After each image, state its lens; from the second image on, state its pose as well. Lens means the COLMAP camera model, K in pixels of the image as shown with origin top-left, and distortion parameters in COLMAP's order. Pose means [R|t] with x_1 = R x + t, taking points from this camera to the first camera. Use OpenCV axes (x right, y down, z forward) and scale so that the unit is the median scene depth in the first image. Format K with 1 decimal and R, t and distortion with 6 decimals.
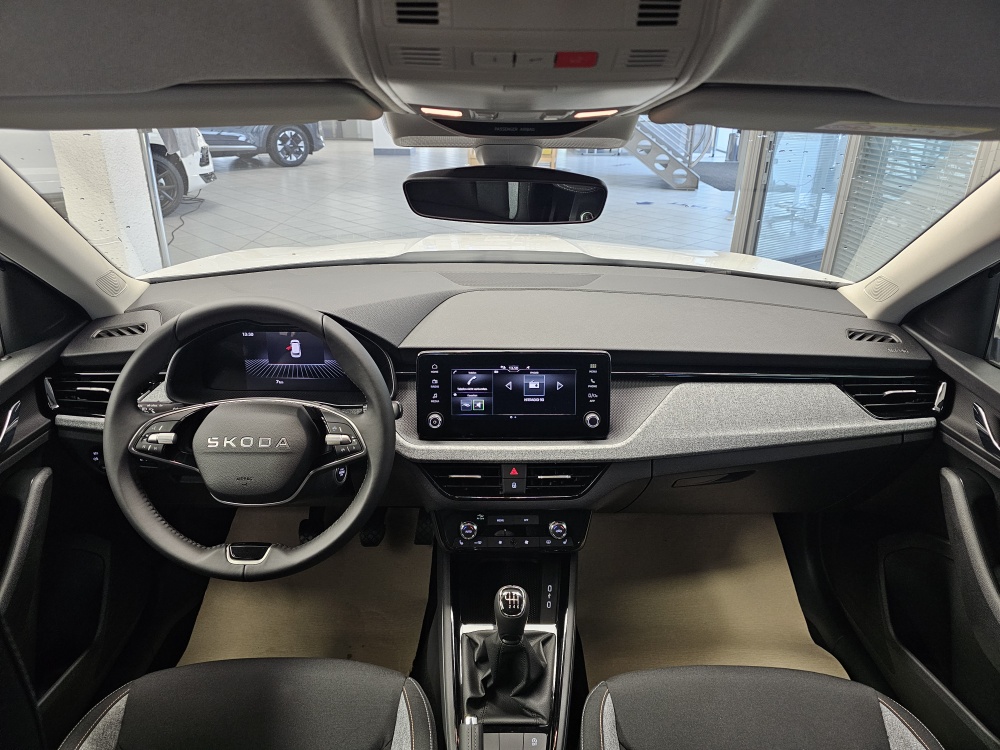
lens RADIAL K [[673.4, 0, 498.4], [0, 673.4, 372.2], [0, 0, 1]] dist [0.065525, -0.071723]
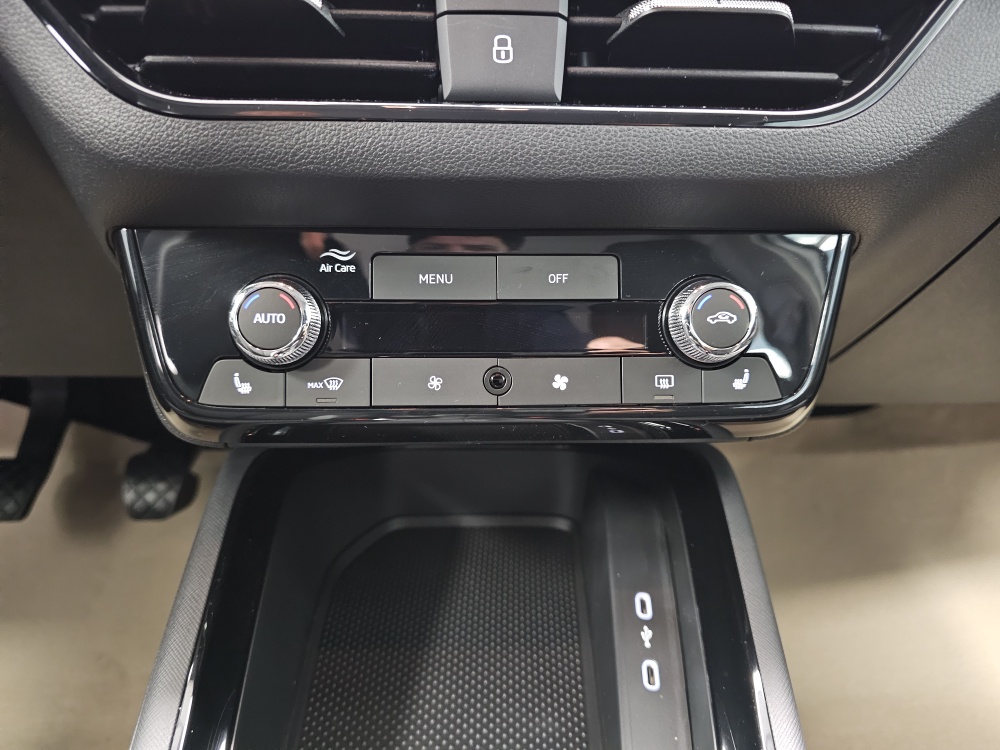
lens RADIAL K [[675.3, 0, 488.0], [0, 675.3, 367.0], [0, 0, 1]] dist [-0.000262, -0.000703]
pose [[0.999614, -0.003853, 0.027505, 0.013718], [0.005045, 0.999046, -0.043388, 0.261597], [-0.027311, 0.043510, 0.998680, 0.810899]]
